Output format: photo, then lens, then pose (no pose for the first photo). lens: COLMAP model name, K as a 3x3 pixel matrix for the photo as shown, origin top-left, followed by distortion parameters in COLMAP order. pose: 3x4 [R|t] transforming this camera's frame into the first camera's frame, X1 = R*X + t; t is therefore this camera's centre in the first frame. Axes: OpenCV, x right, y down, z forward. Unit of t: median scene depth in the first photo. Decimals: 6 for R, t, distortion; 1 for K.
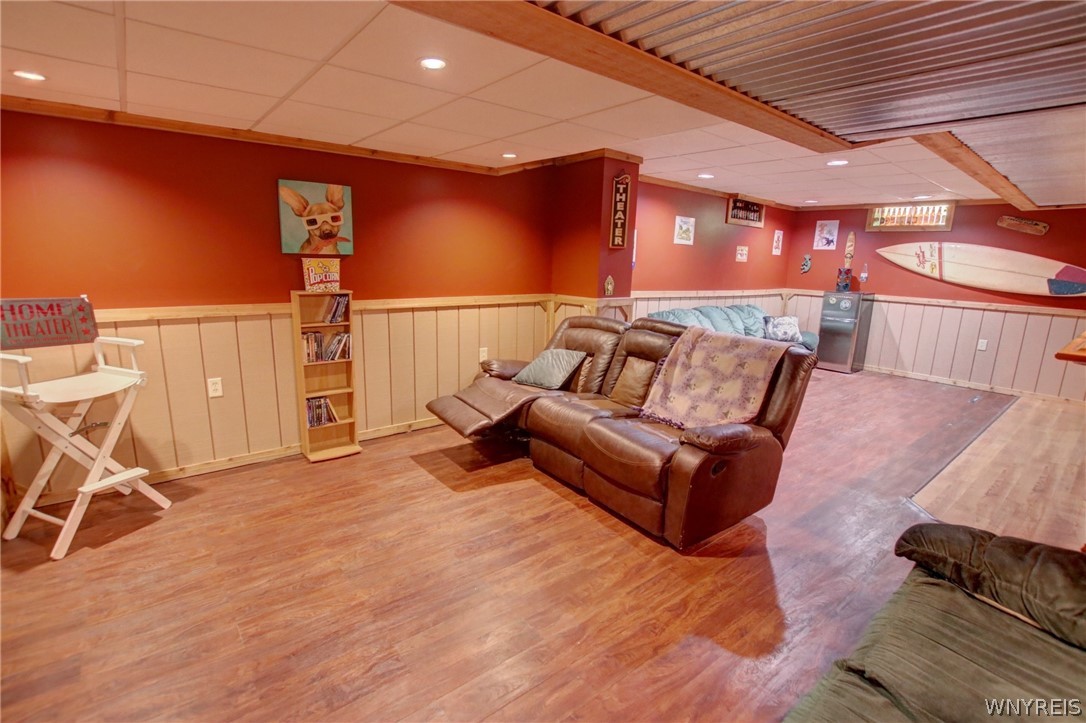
lens RADIAL K [[501.4, 0, 540.6], [0, 501.4, 359.6], [0, 0, 1]] dist [-0.025932, -0.000264]
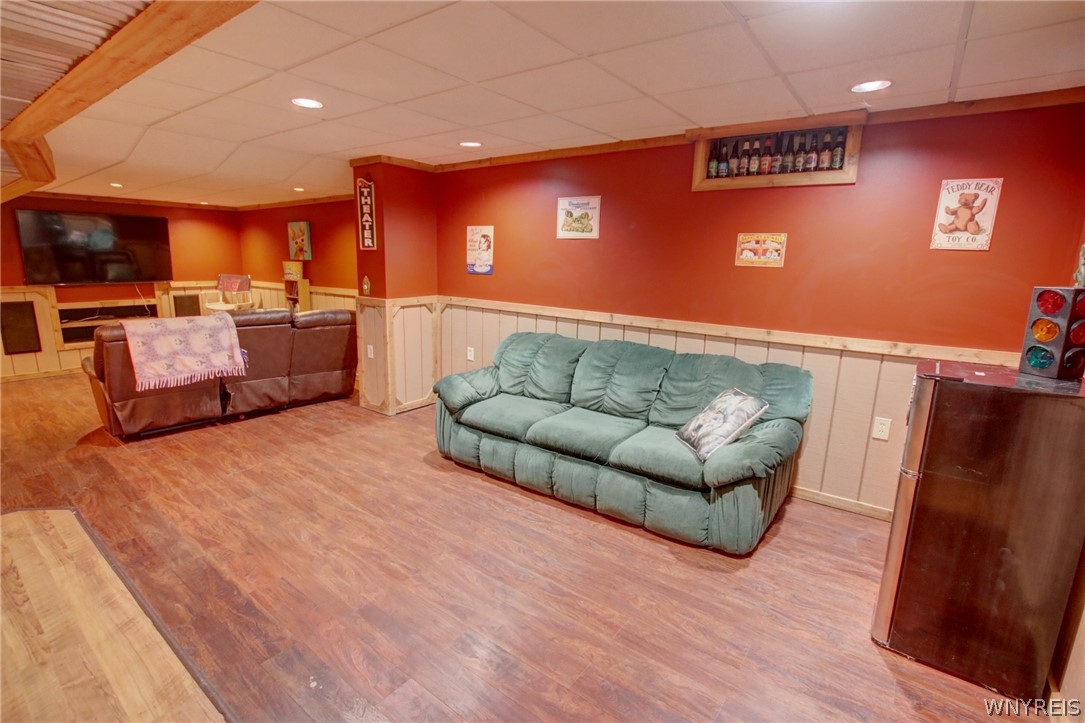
lens RADIAL K [[501.0, 0, 538.5], [0, 501.0, 364.2], [0, 0, 1]] dist [-0.025932, -0.000264]
pose [[0.244859, 0.173311, -0.953943, 1.273990], [-0.208909, 0.970214, 0.122644, -0.193724], [0.946785, 0.169257, 0.273772, 1.098079]]
